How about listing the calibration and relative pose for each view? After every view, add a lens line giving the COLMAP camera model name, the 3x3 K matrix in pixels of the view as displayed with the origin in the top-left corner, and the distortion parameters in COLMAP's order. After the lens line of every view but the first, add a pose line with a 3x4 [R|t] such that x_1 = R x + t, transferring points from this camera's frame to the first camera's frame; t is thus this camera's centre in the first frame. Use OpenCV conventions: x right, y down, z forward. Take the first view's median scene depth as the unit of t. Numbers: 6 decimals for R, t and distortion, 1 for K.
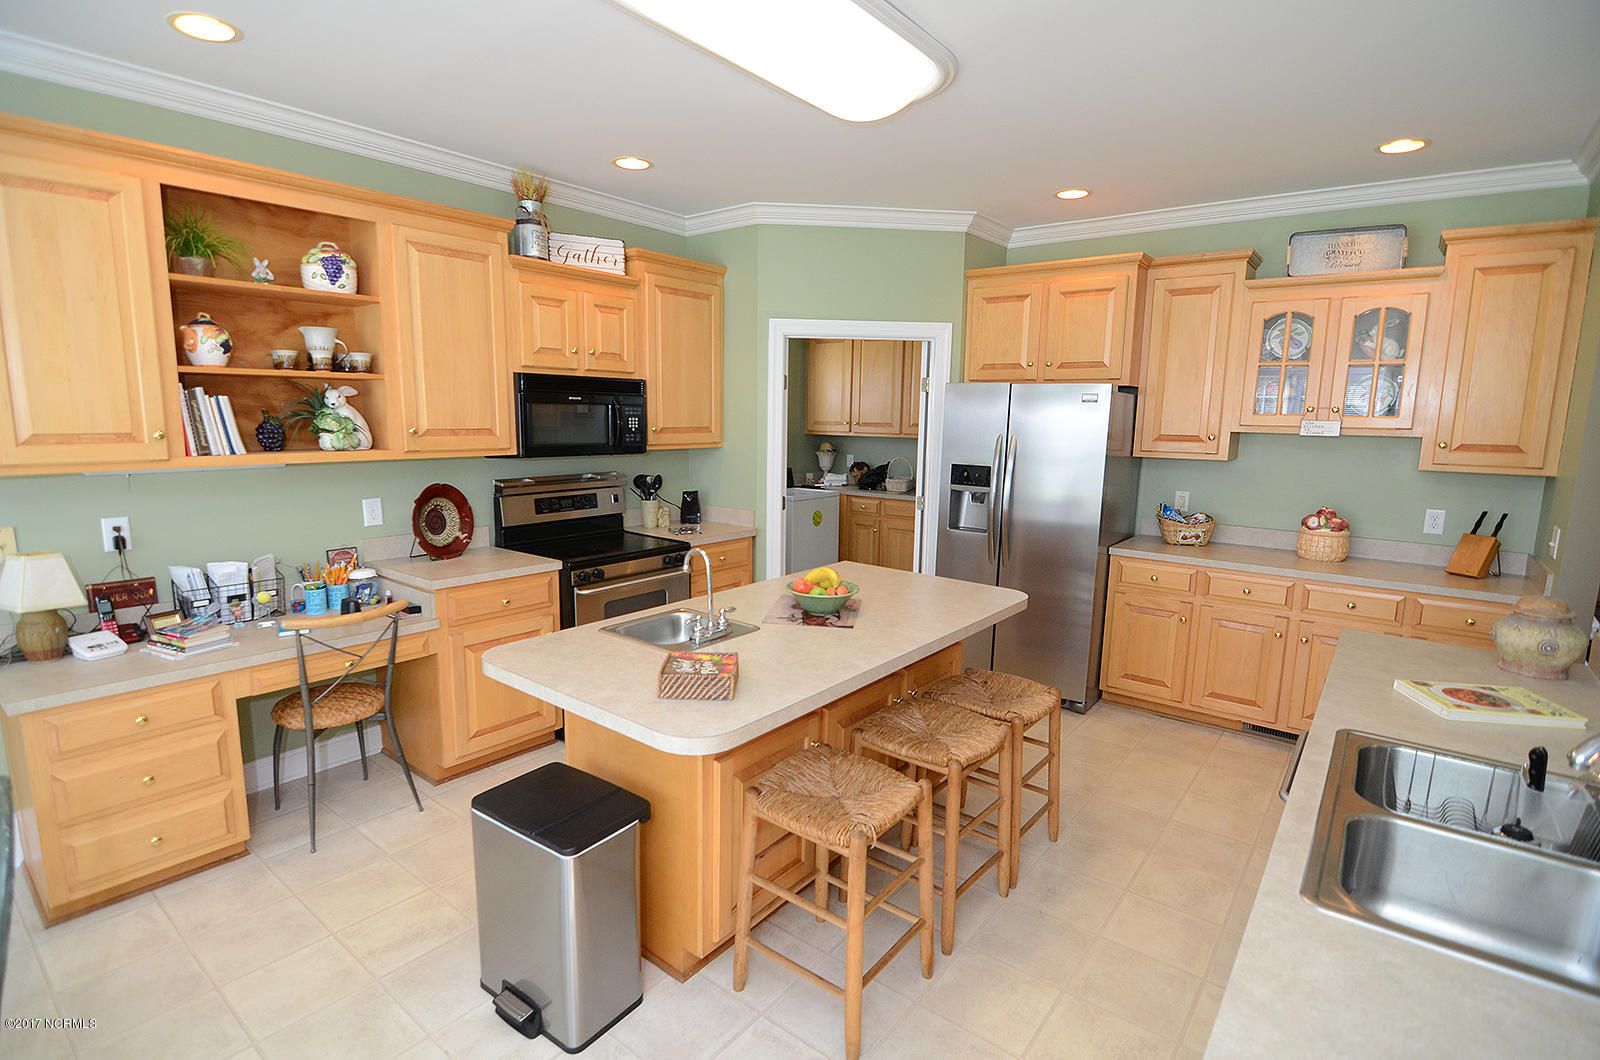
lens RADIAL K [[773.9, 0, 789.2], [0, 773.9, 535.4], [0, 0, 1]] dist [-0.008970, -0.008191]
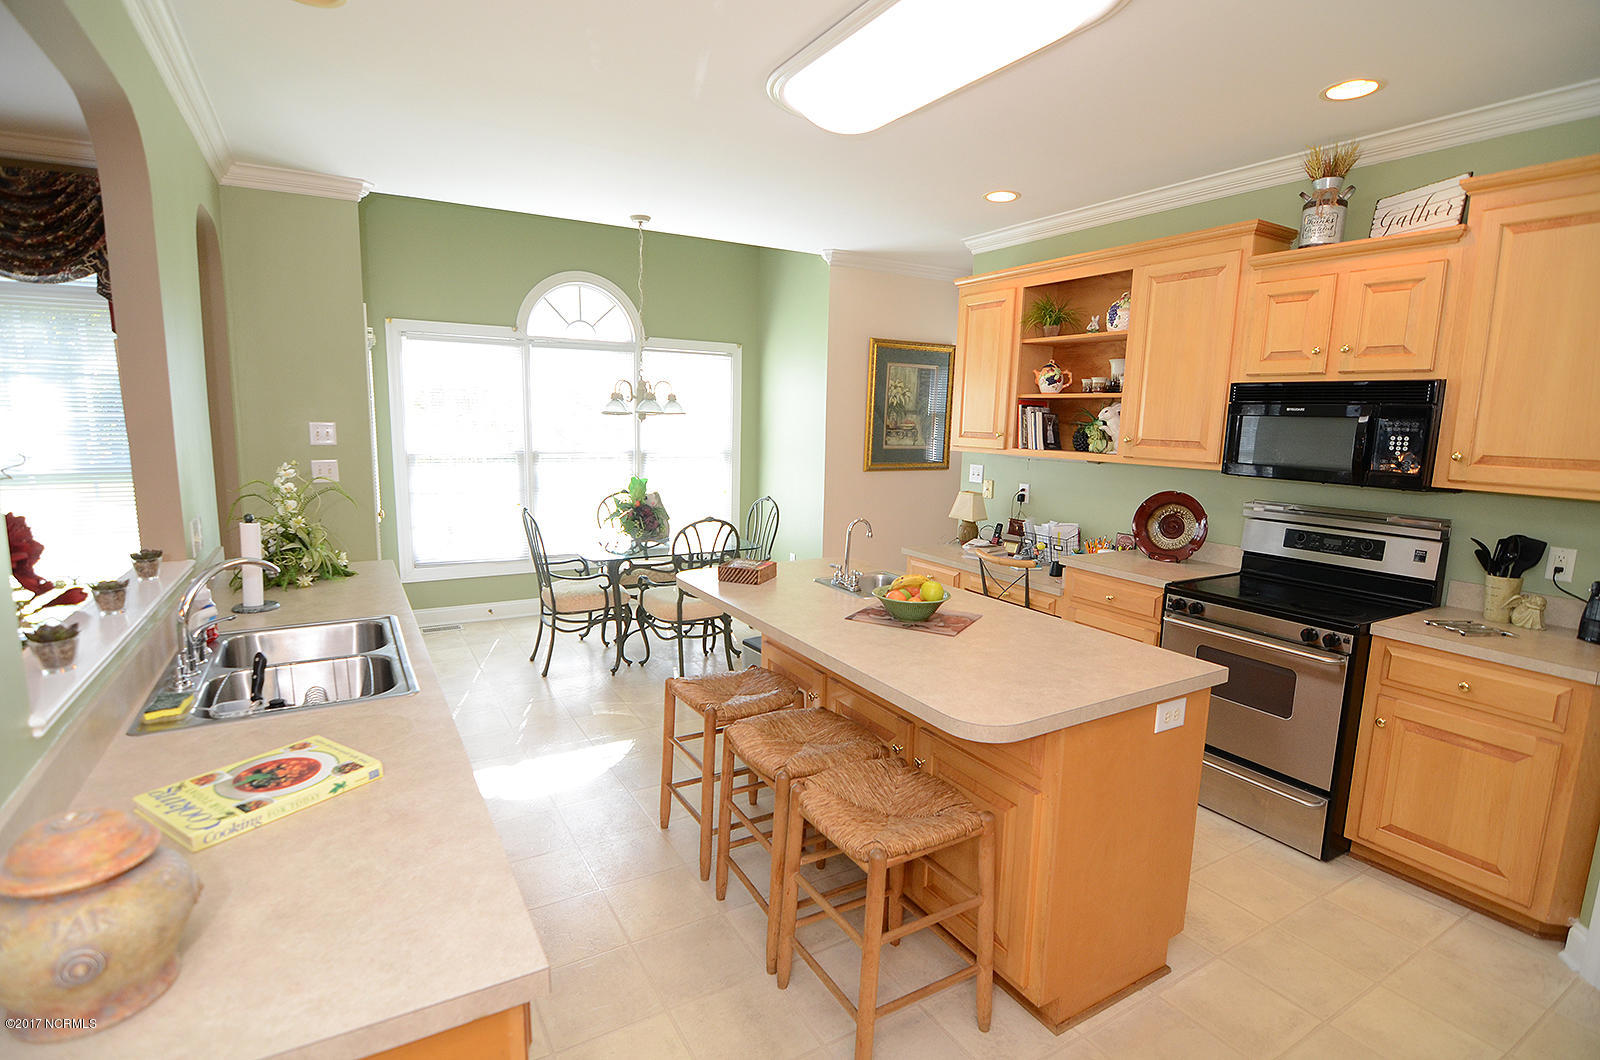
lens RADIAL K [[775.6, 0, 800.0], [0, 775.6, 530.0], [0, 0, 1]] dist [0.001065, -0.009836]
pose [[-0.349728, 0.114977, -0.929769, 0.755069], [-0.176751, 0.966520, 0.186005, -0.126362], [0.920027, 0.229389, -0.317697, 0.893650]]
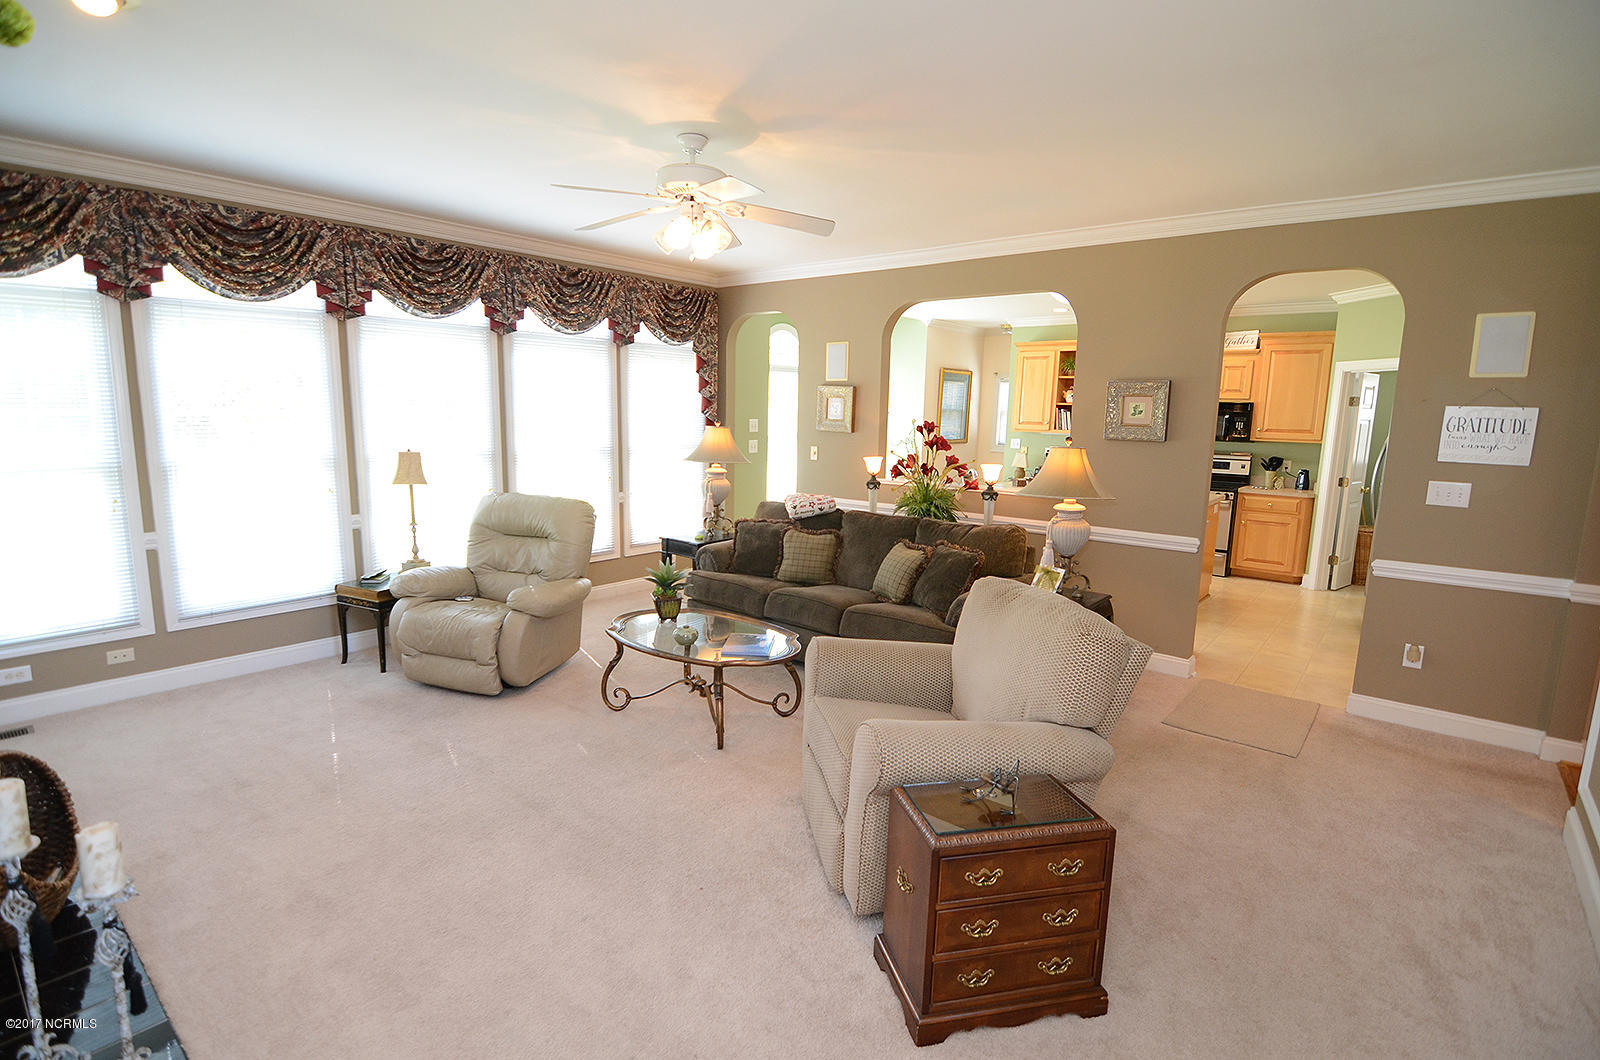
lens RADIAL K [[763.1, 0, 792.6], [0, 763.1, 542.2], [0, 0, 1]] dist [-0.026381, -0.001320]
pose [[-0.013948, 0.154578, -0.987882, 2.039083], [-0.178252, 0.971768, 0.154573, 0.051983], [0.983886, 0.178248, 0.013999, -0.074518]]
